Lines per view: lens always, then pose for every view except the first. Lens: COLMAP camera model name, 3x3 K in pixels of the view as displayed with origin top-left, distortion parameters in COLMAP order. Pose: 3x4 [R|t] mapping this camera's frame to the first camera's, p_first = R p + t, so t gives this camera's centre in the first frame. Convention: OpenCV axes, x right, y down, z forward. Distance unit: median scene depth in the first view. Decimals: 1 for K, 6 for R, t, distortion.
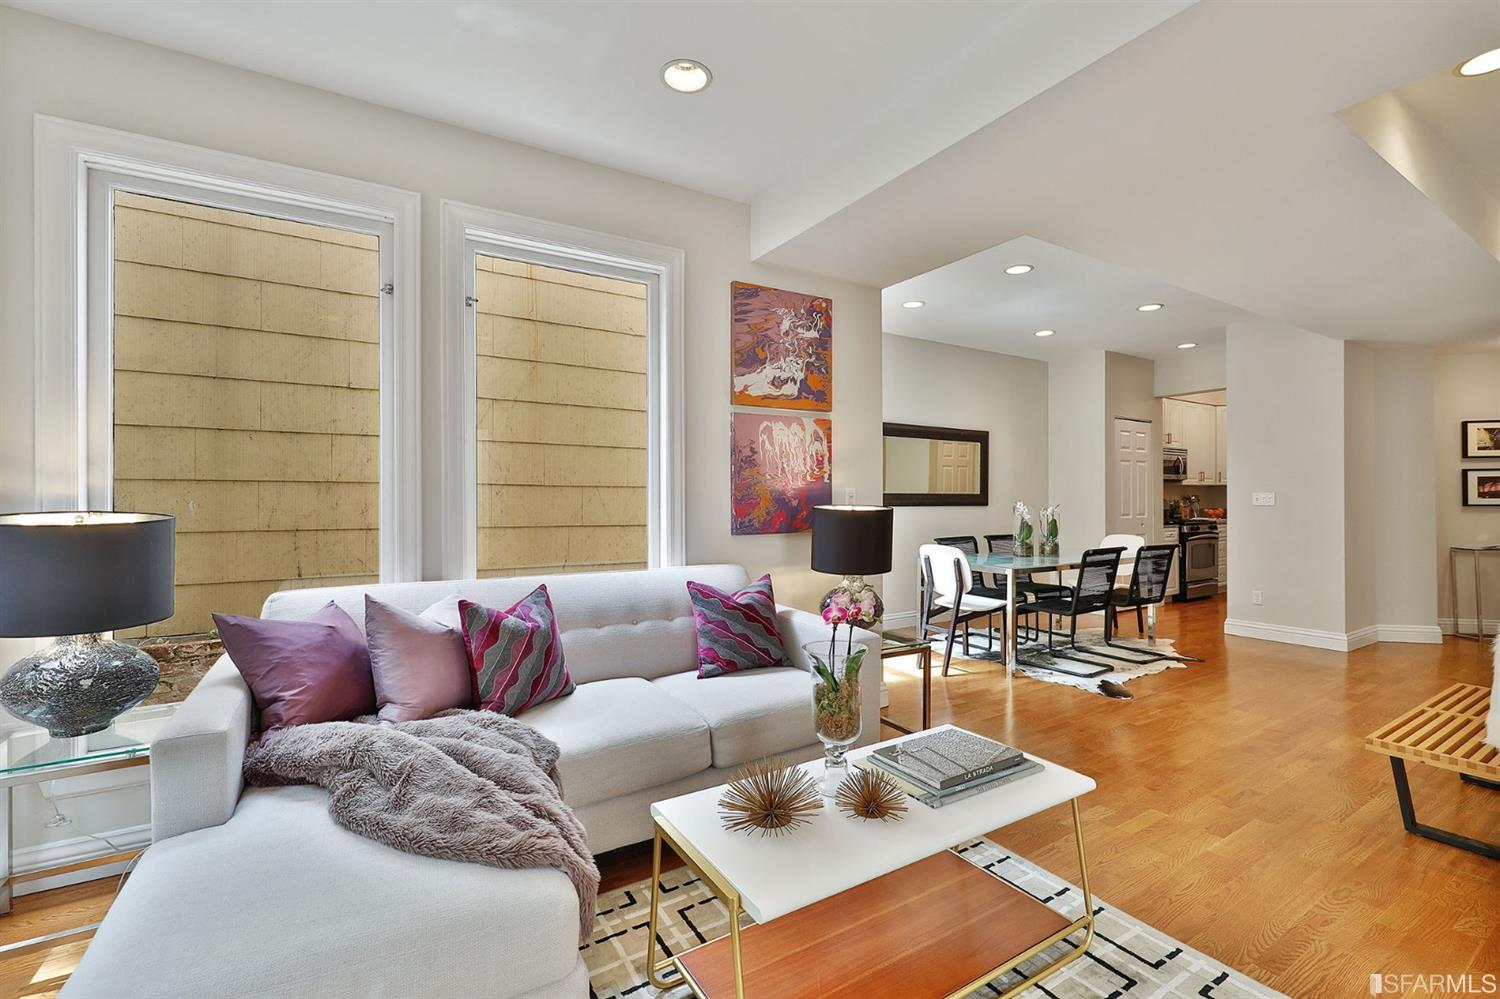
lens RADIAL K [[657.2, 0, 758.1], [0, 657.2, 493.9], [0, 0, 1]] dist [0.005690, 0.000308]
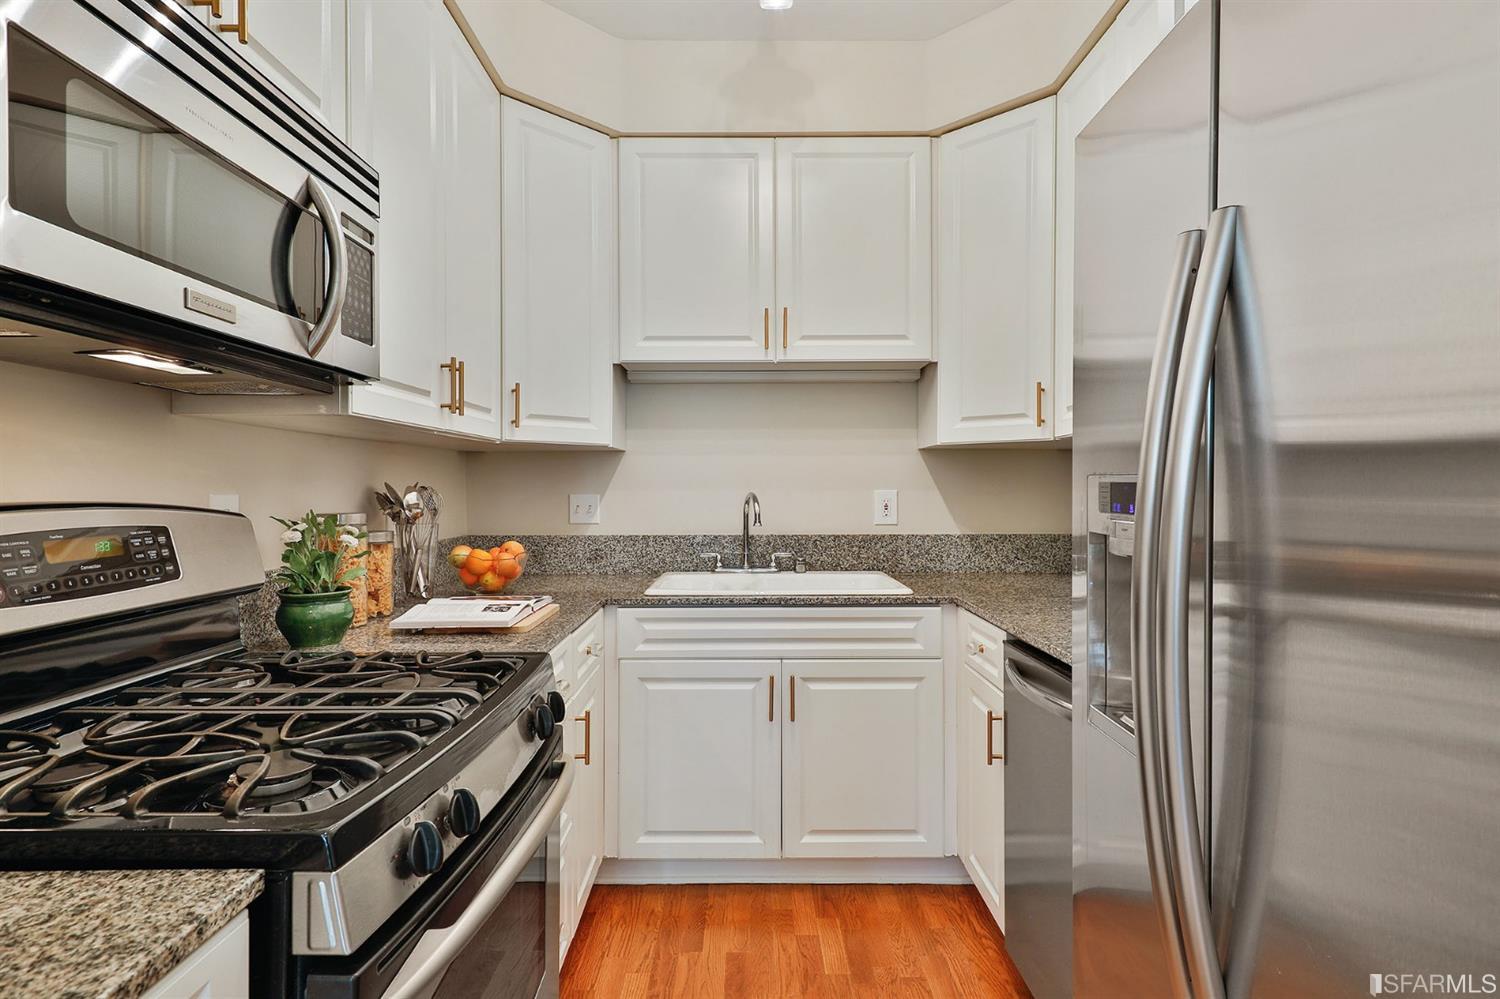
lens RADIAL K [[808.3, 0, 747.3], [0, 808.3, 494.3], [0, 0, 1]] dist [0.006549, -0.001429]
pose [[0.551801, -0.000613, 0.833976, 1.247013], [-0.002051, 0.999996, 0.002092, 0.009065], [-0.833974, -0.002865, 0.551797, 1.900726]]
